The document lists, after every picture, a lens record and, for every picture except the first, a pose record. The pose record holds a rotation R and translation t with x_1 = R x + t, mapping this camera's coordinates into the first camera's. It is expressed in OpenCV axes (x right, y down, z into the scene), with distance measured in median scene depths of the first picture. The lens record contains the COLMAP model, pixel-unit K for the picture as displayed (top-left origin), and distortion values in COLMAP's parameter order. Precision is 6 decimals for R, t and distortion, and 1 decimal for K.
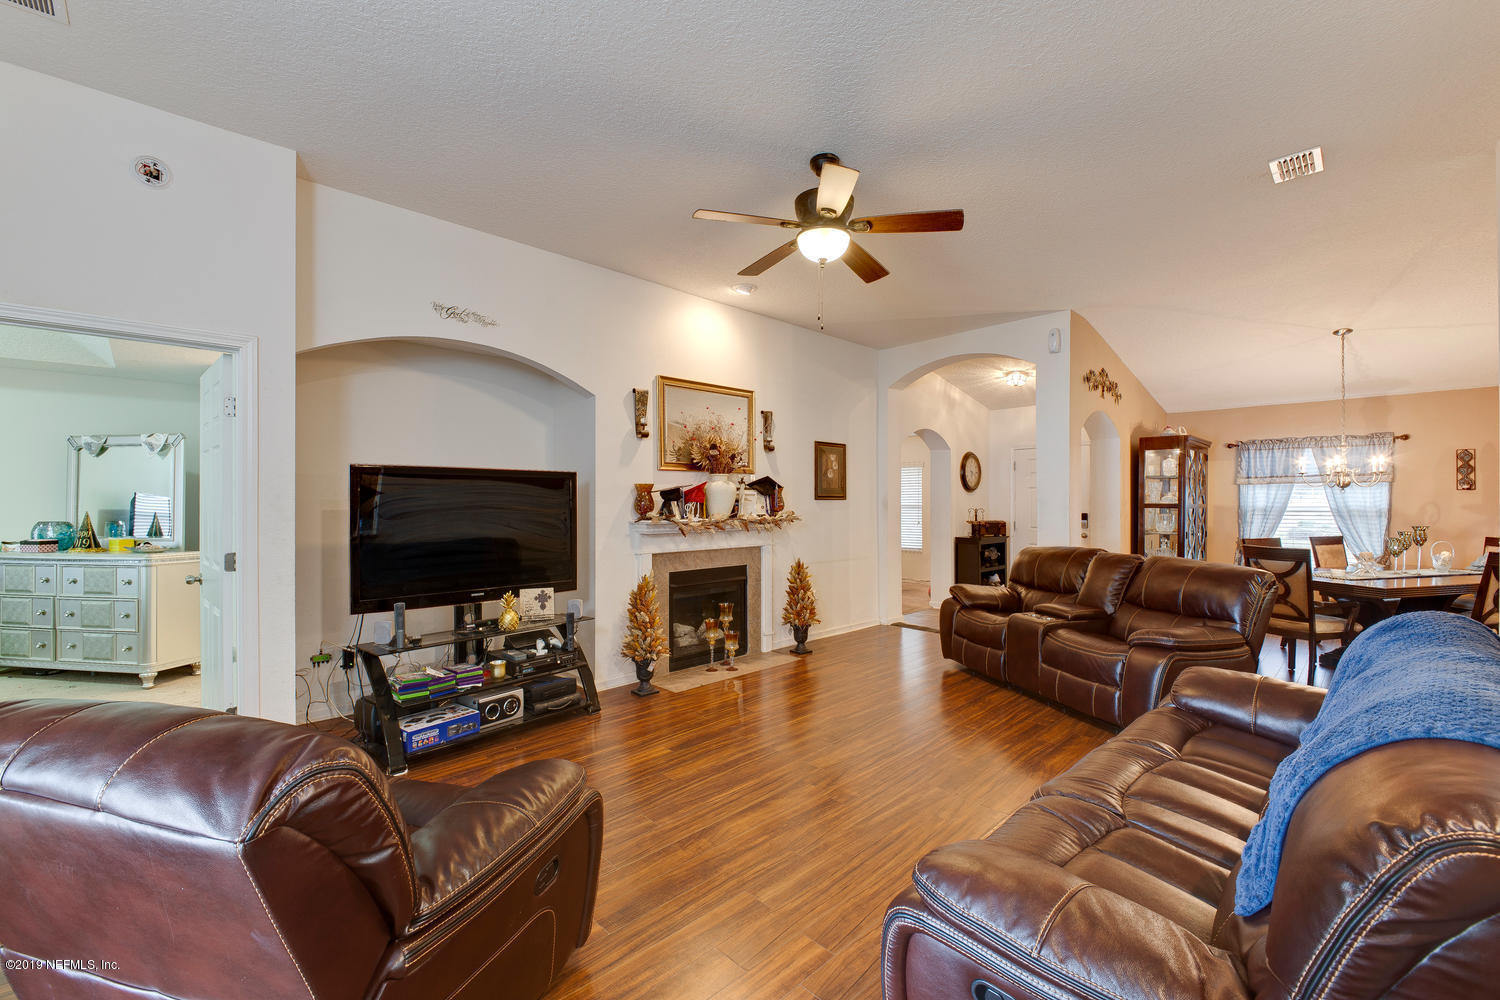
lens RADIAL K [[684.3, 0, 756.3], [0, 684.3, 497.6], [0, 0, 1]] dist [0.021612, -0.007656]
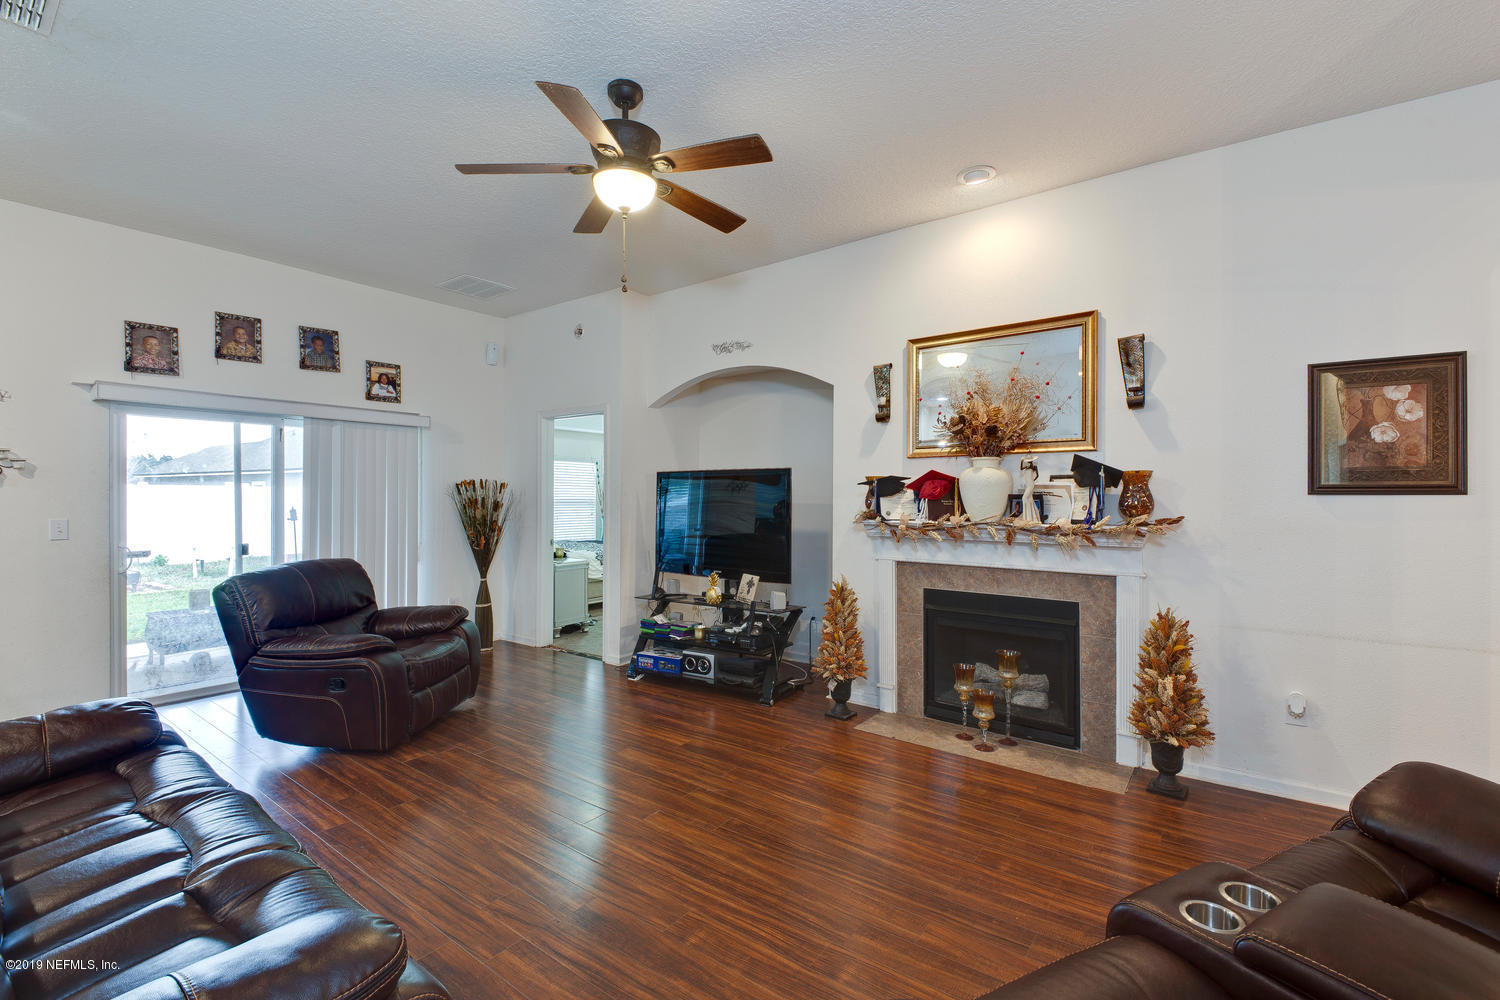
lens RADIAL K [[684.3, 0, 748.0], [0, 684.3, 500.1], [0, 0, 1]] dist [0.021612, -0.007656]
pose [[0.074166, -0.002368, -0.997243, 0.621431], [-0.004818, 0.999985, -0.002733, 0.011310], [0.997234, 0.005007, 0.074154, 0.721705]]
